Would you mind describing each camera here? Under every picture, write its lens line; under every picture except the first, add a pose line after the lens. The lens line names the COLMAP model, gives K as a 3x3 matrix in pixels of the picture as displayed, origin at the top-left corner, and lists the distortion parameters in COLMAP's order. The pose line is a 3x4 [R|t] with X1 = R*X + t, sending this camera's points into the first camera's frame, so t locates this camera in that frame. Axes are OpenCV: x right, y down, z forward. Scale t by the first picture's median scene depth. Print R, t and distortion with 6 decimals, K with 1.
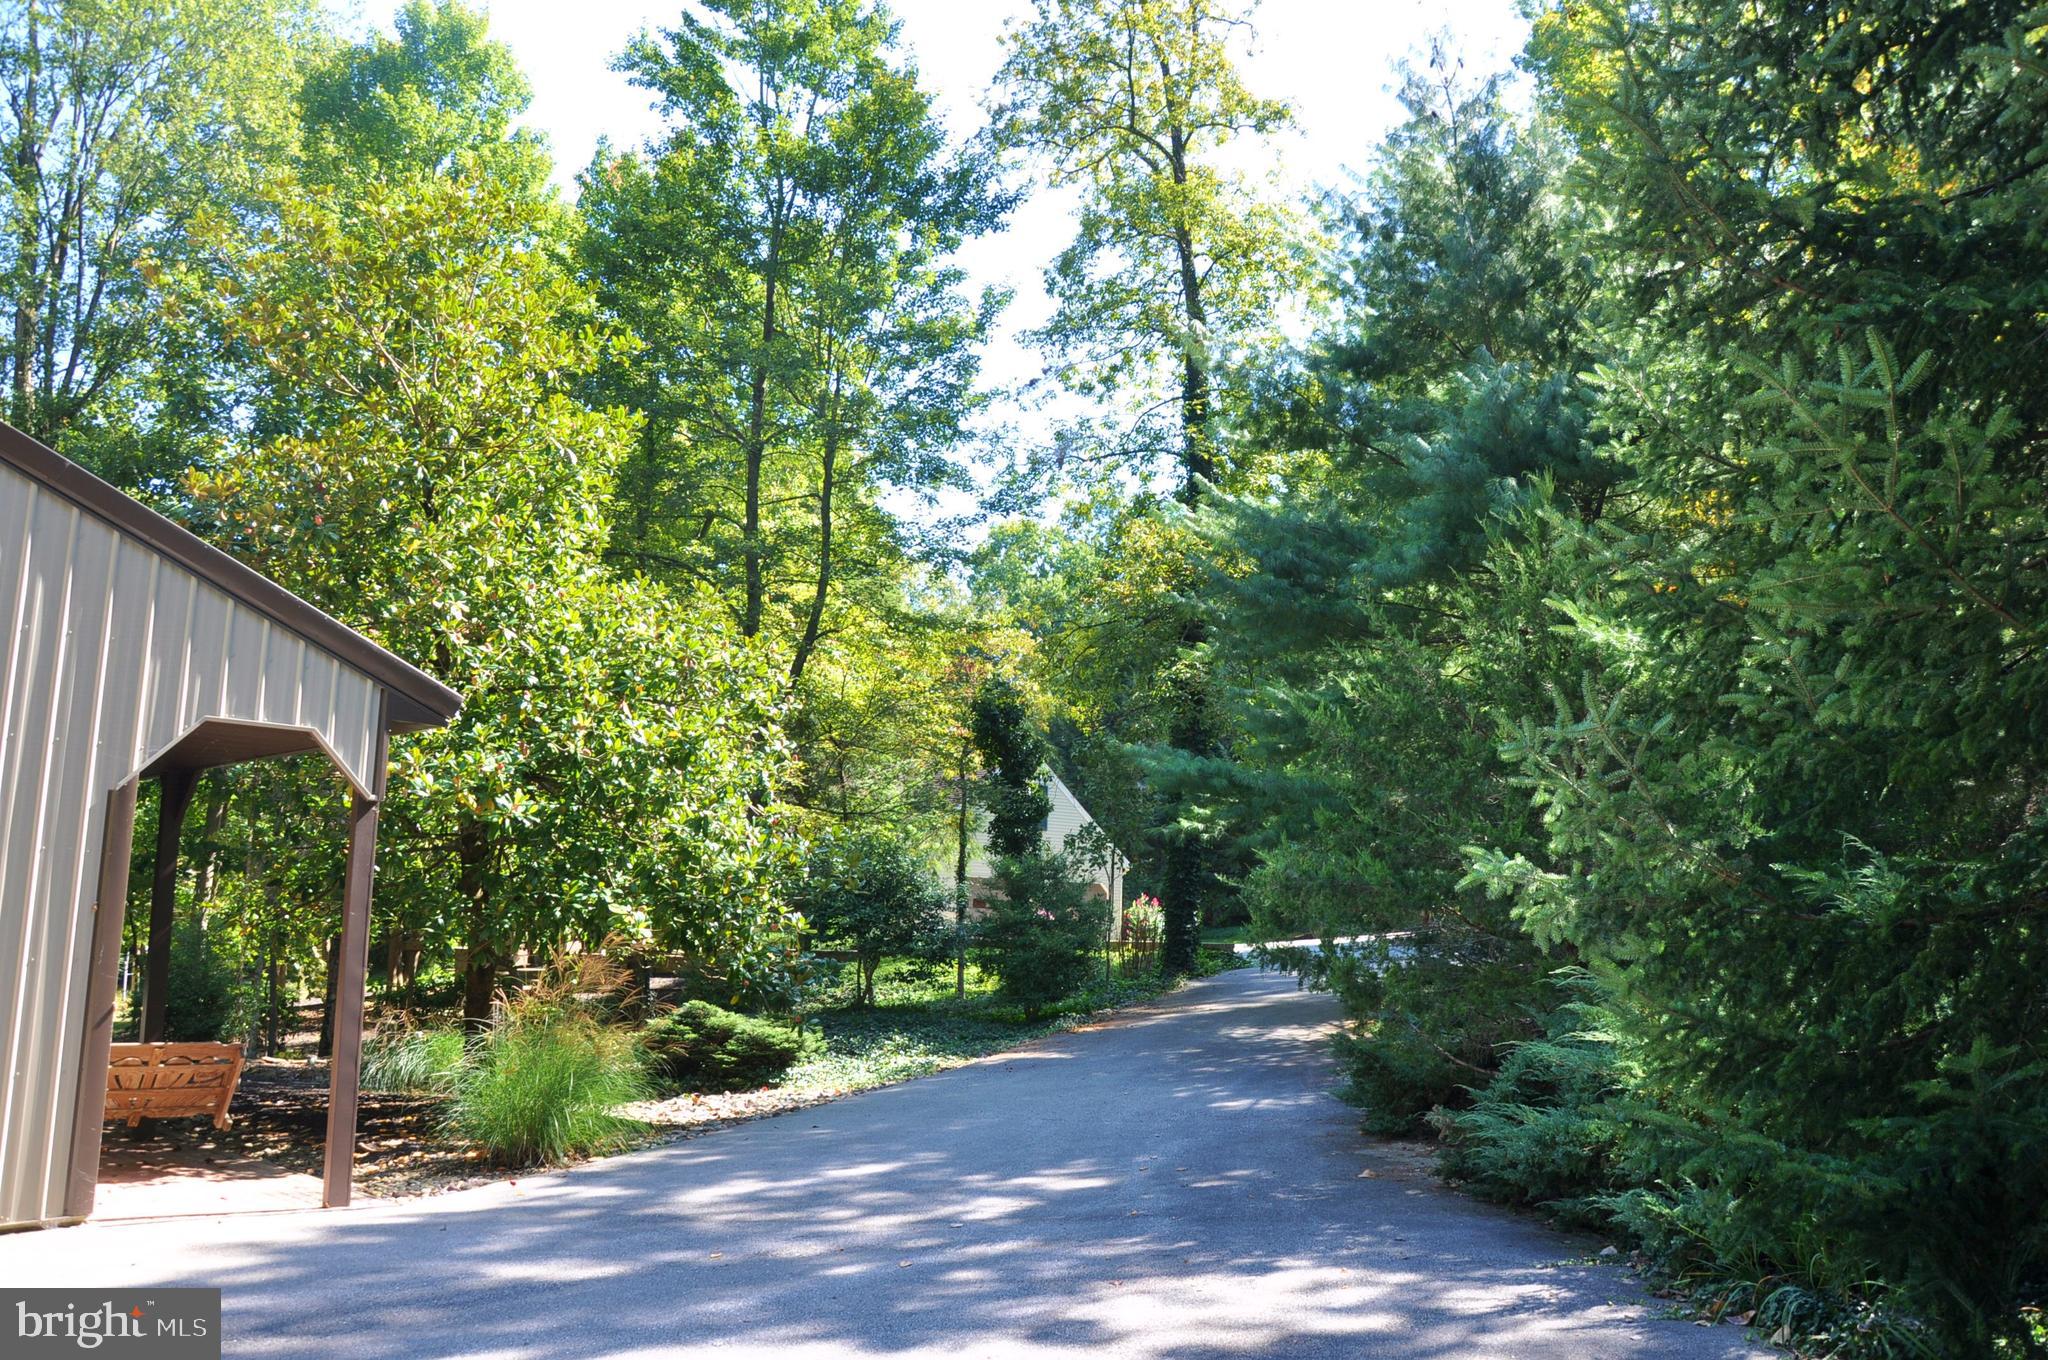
lens RADIAL K [[1624.0, 0, 1024.5], [0, 1624.0, 718.2], [0, 0, 1]] dist [-0.107001, 0.069626]
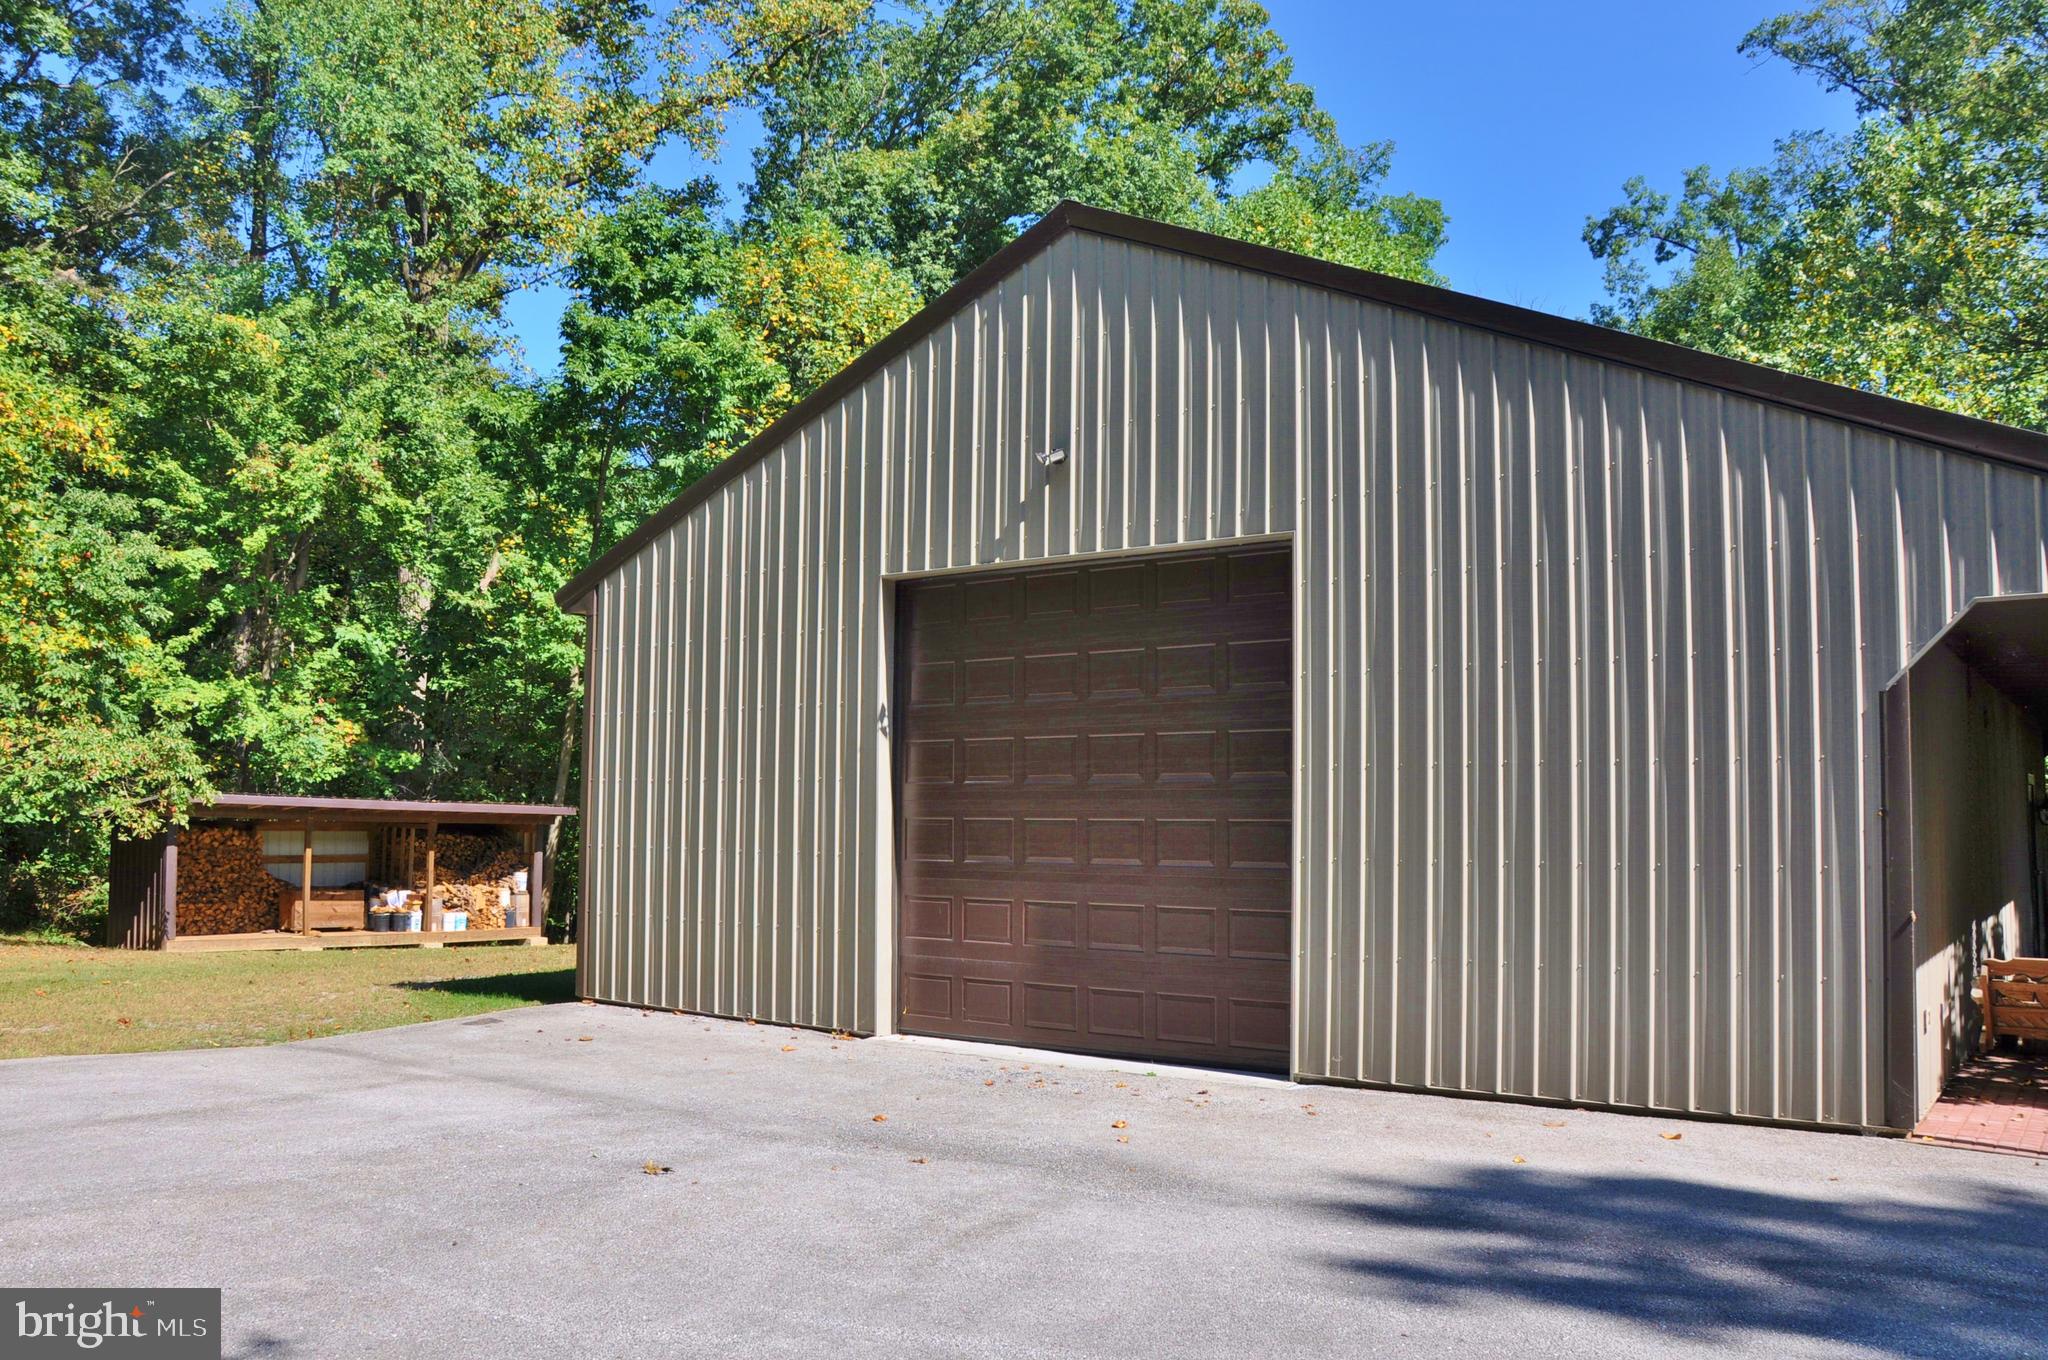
lens RADIAL K [[1624.0, 0, 1024.5], [0, 1624.0, 718.2], [0, 0, 1]] dist [-0.107001, 0.069626]
pose [[0.161744, -0.075056, -0.983974, 0.236045], [0.145672, 0.987996, -0.051418, 0.028848], [0.976022, -0.135021, 0.170736, 0.261900]]
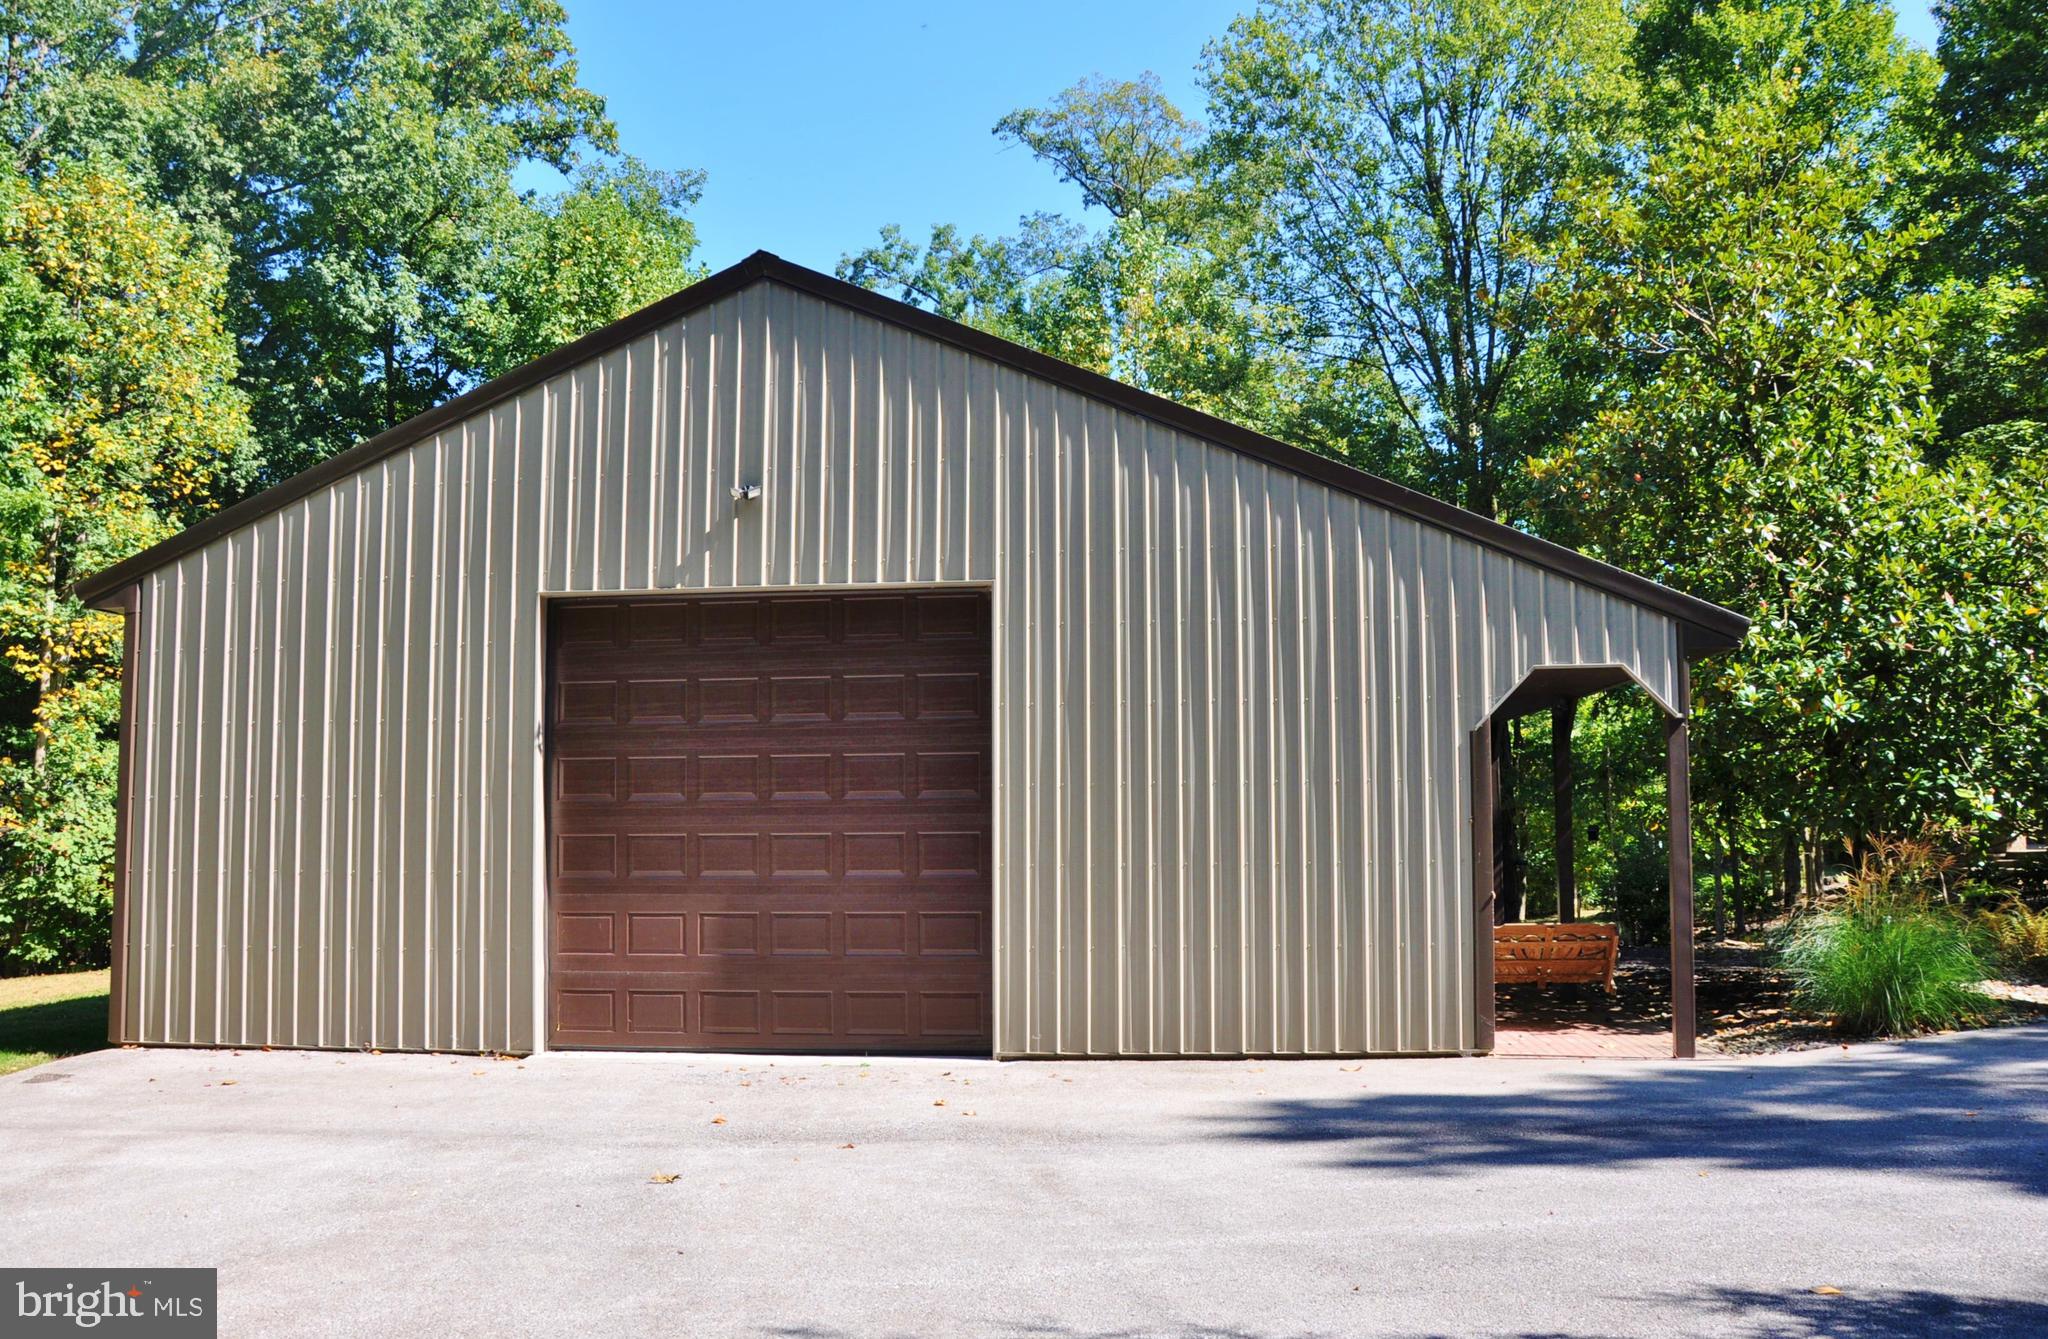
lens RADIAL K [[1682.9, 0, 1025.5], [0, 1682.9, 726.6], [0, 0, 1]] dist [-0.084135, 0.004672]
pose [[0.624192, -0.074964, -0.777666, 0.222426], [0.135419, 0.990701, 0.013193, -0.021843], [0.769445, -0.113546, 0.628539, -0.130250]]
